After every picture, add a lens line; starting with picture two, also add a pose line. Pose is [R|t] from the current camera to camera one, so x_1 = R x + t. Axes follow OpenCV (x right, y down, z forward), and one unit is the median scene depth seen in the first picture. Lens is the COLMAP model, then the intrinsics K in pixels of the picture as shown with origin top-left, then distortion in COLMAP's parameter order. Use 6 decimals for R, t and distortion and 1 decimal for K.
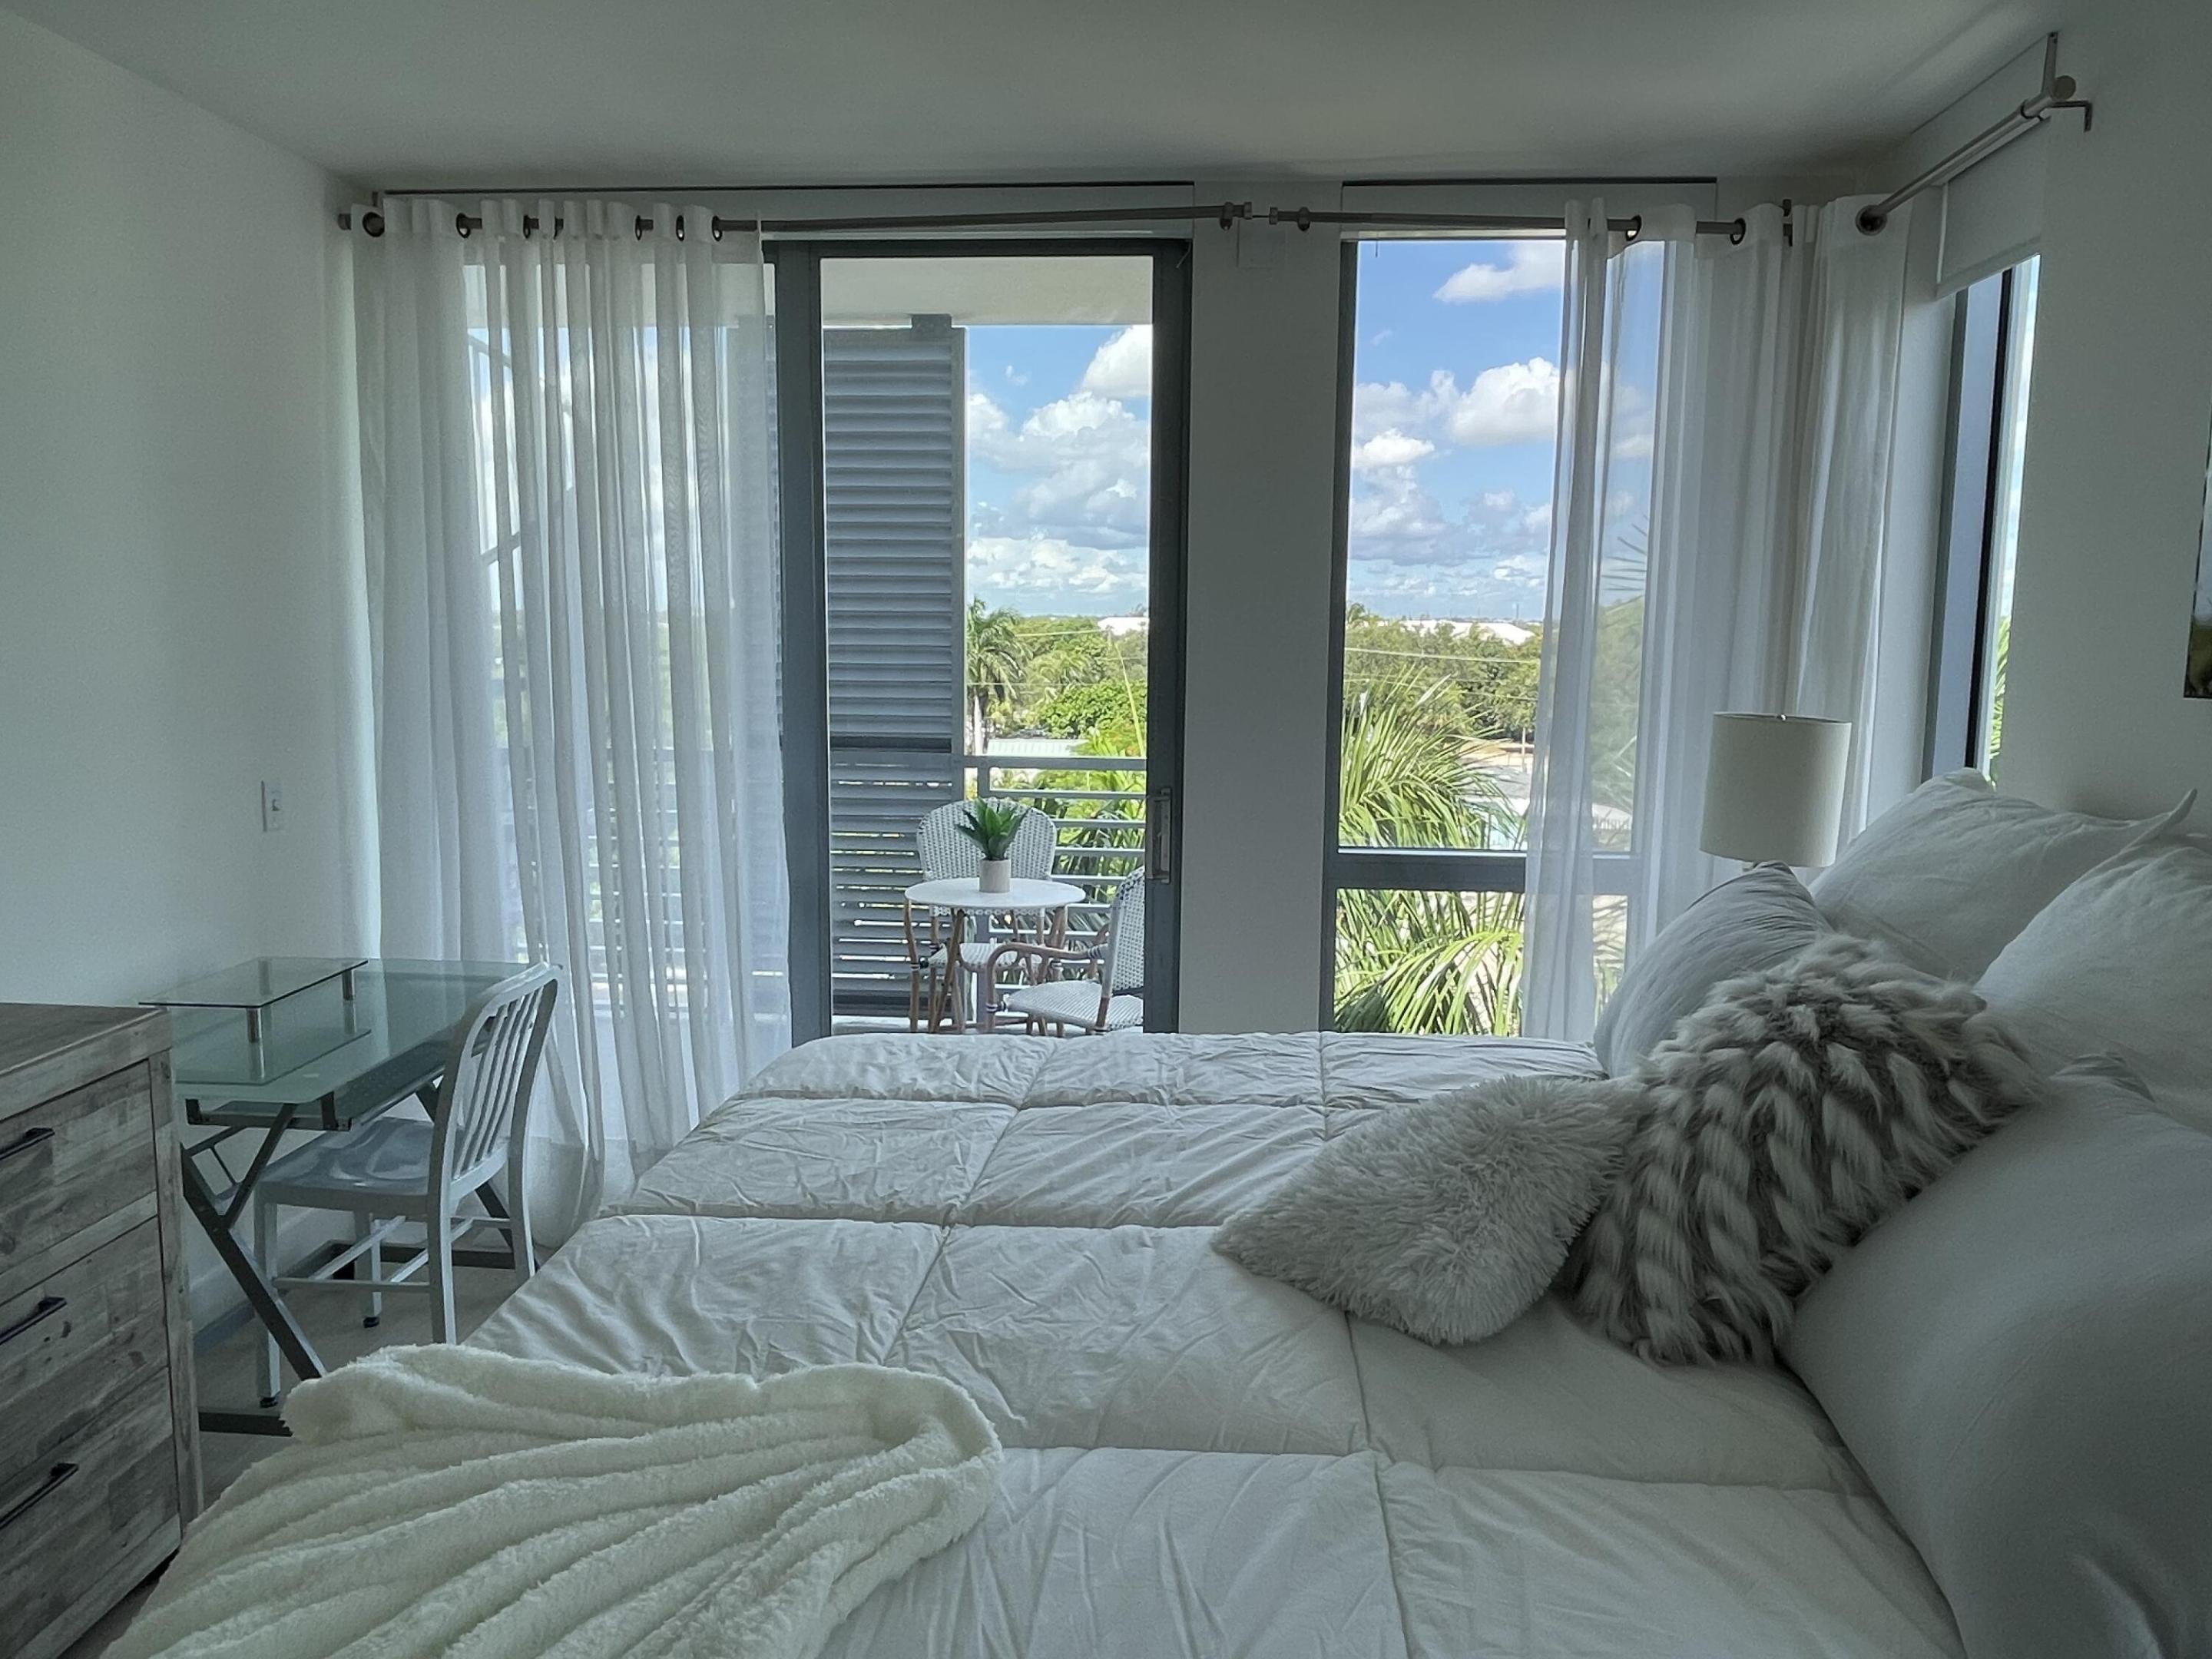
lens RADIAL K [[1515.4, 0, 1099.9], [0, 1515.4, 801.1], [0, 0, 1]] dist [0.013204, -0.026583]
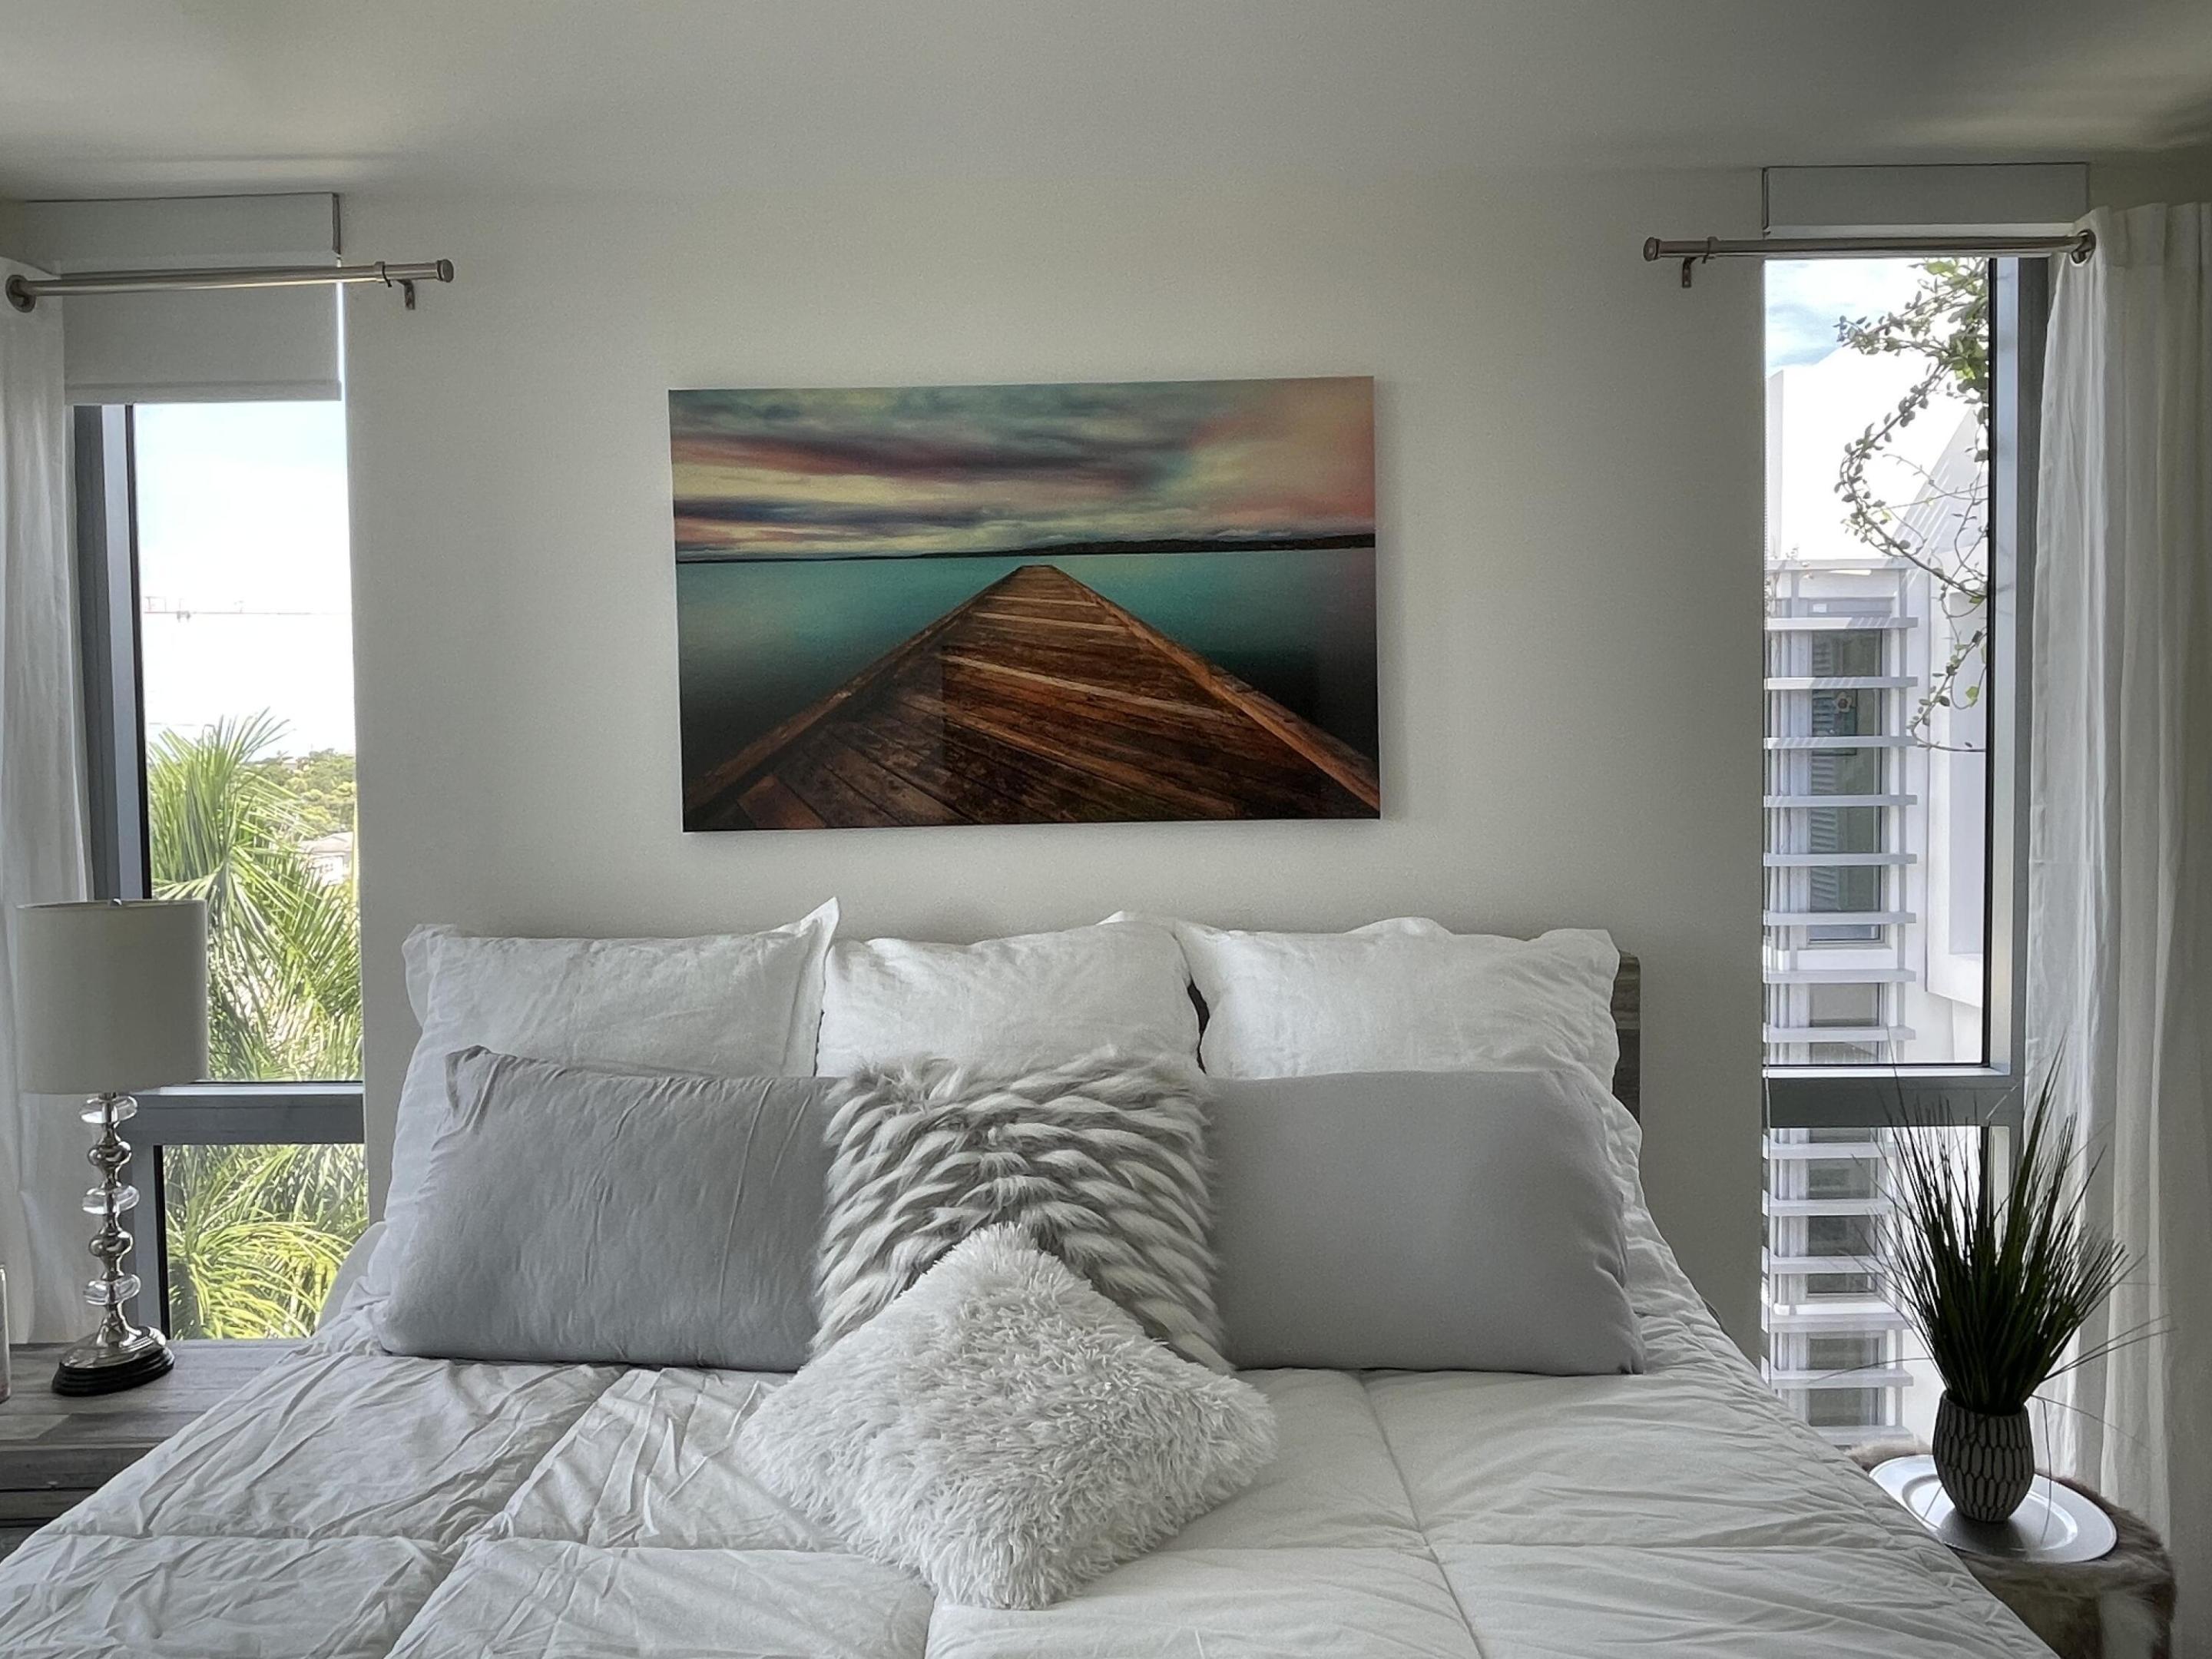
lens RADIAL K [[1515.4, 0, 1099.9], [0, 1515.4, 801.1], [0, 0, 1]] dist [0.013204, -0.026583]
pose [[-0.066297, -0.050662, 0.996513, -0.515428], [0.135286, 0.989032, 0.059282, -0.117388], [-0.988586, 0.138744, -0.058716, 0.730219]]
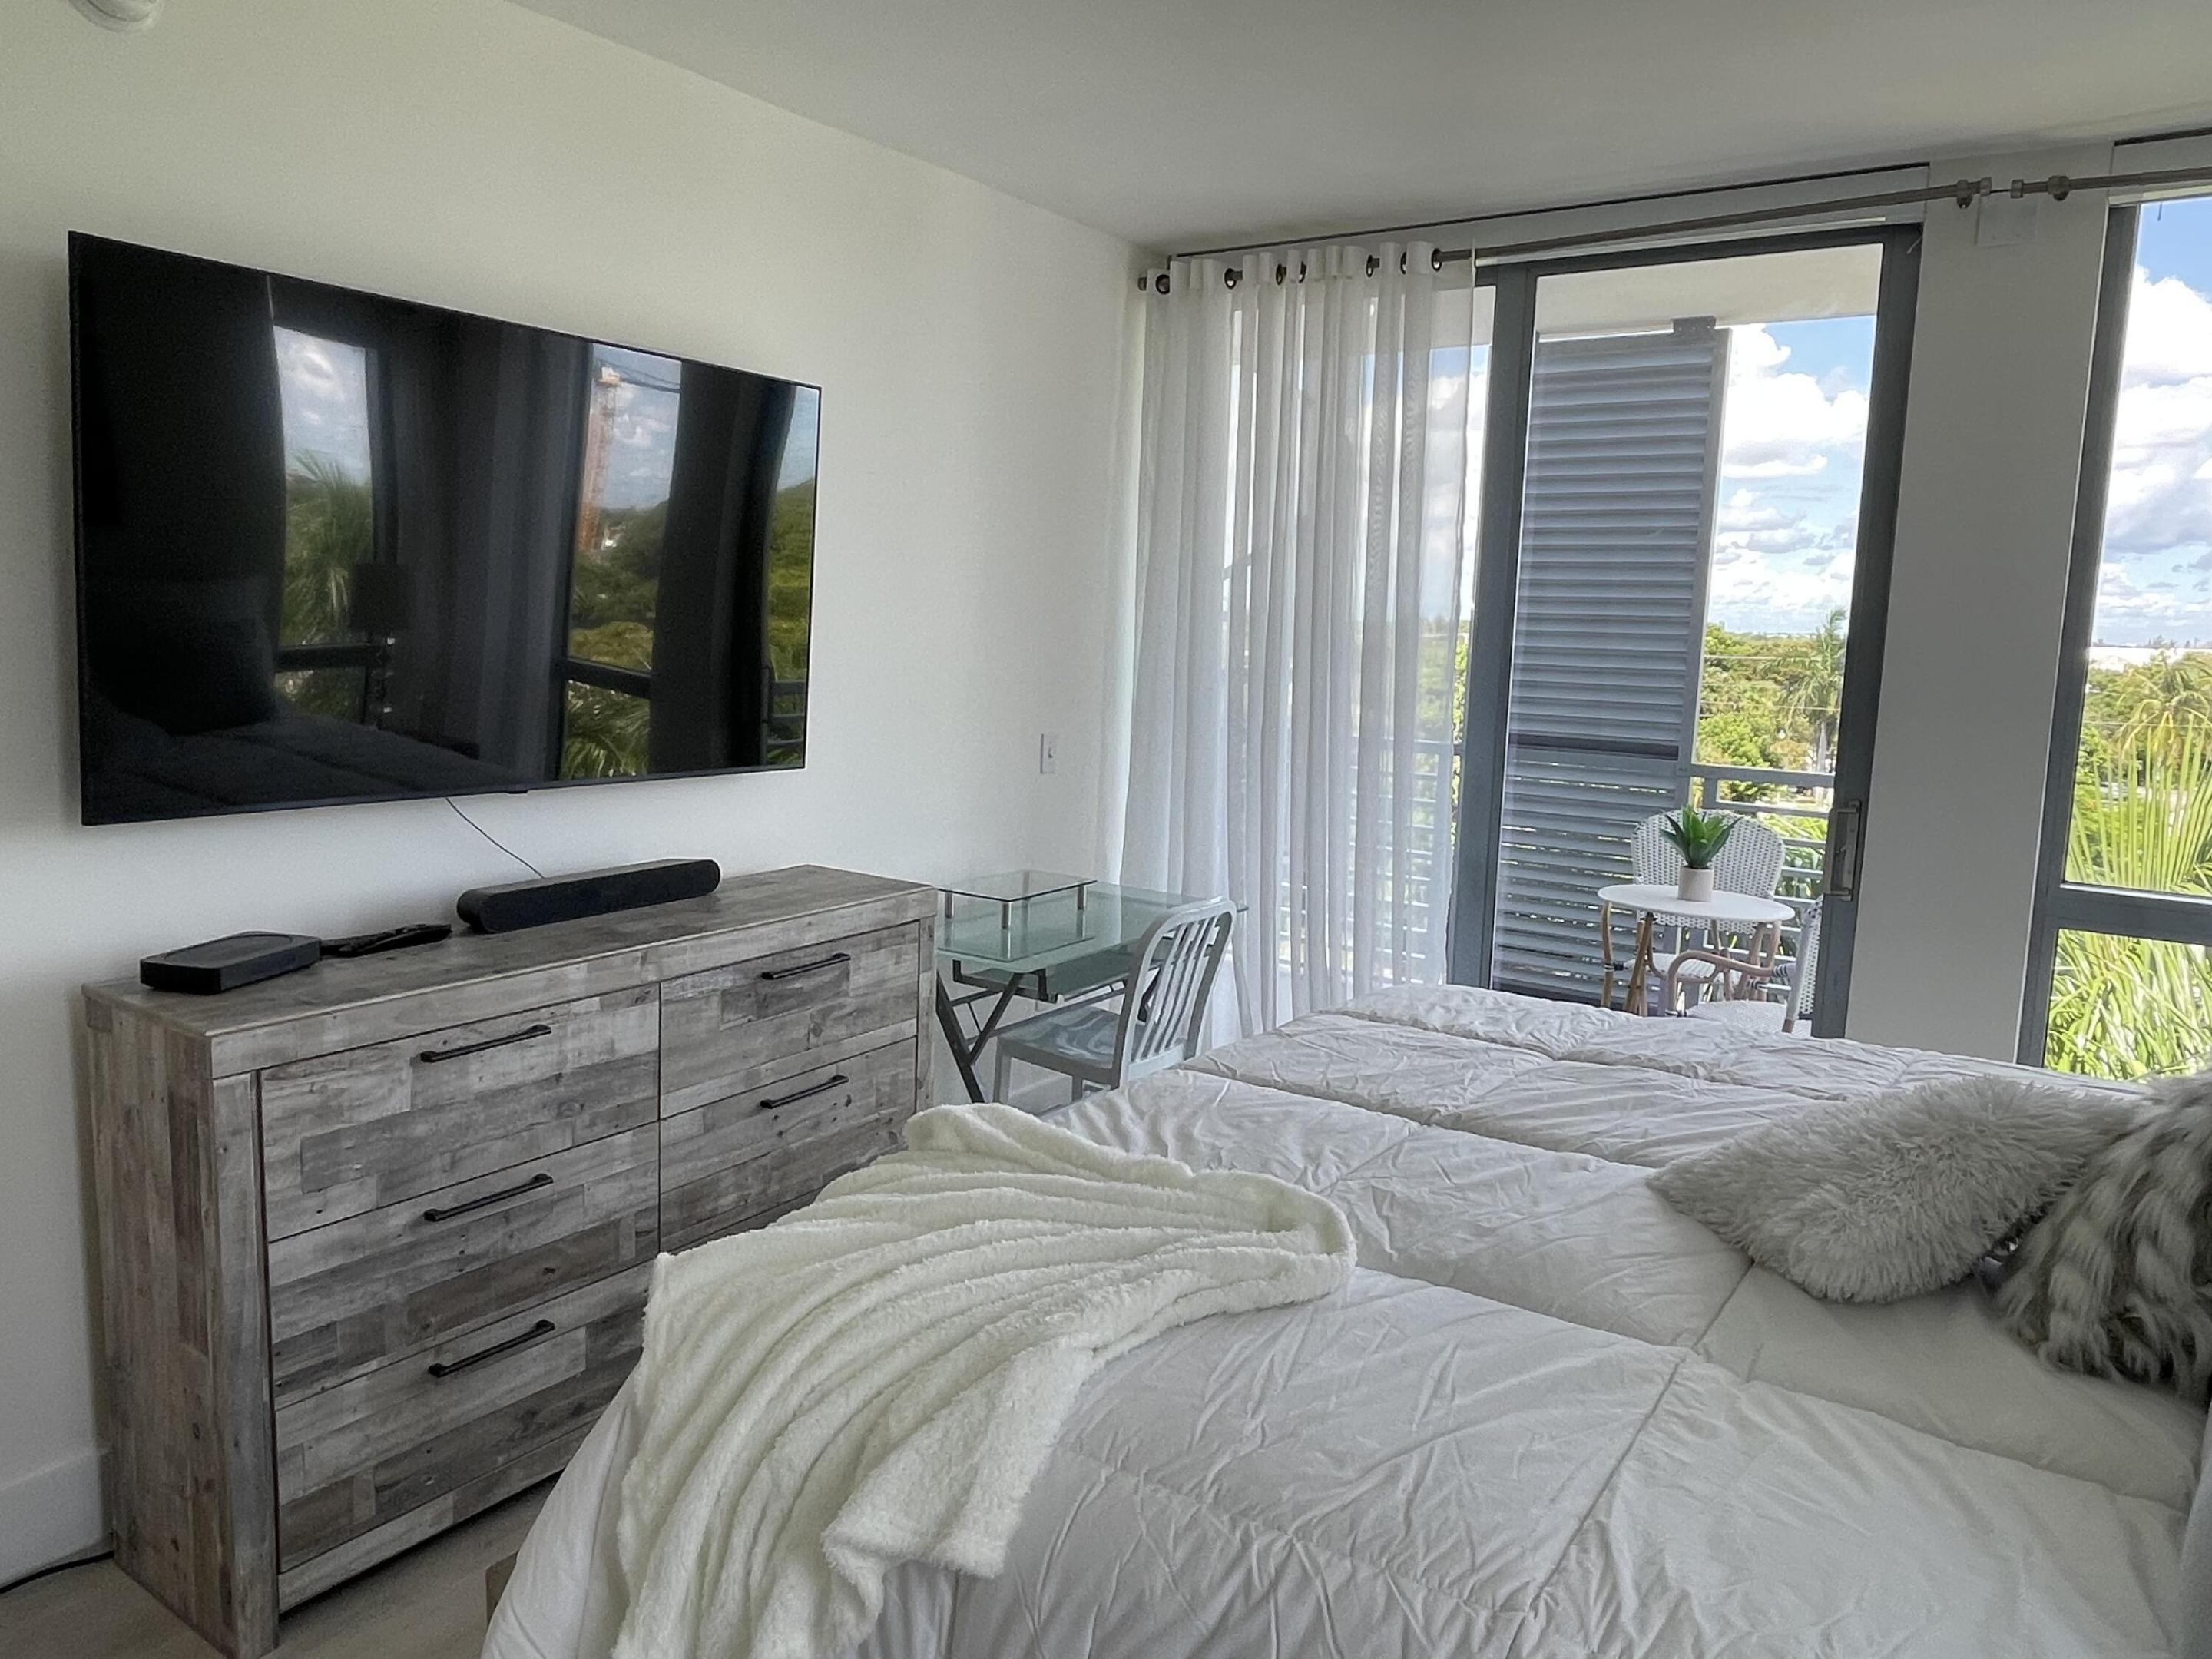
lens RADIAL K [[1515.4, 0, 1099.9], [0, 1515.4, 801.1], [0, 0, 1]] dist [0.013204, -0.026583]
pose [[0.860757, 0.081219, -0.502495, 0.197820], [-0.085615, 0.996225, 0.014366, 0.032025], [0.501765, 0.030656, 0.864461, -0.103536]]
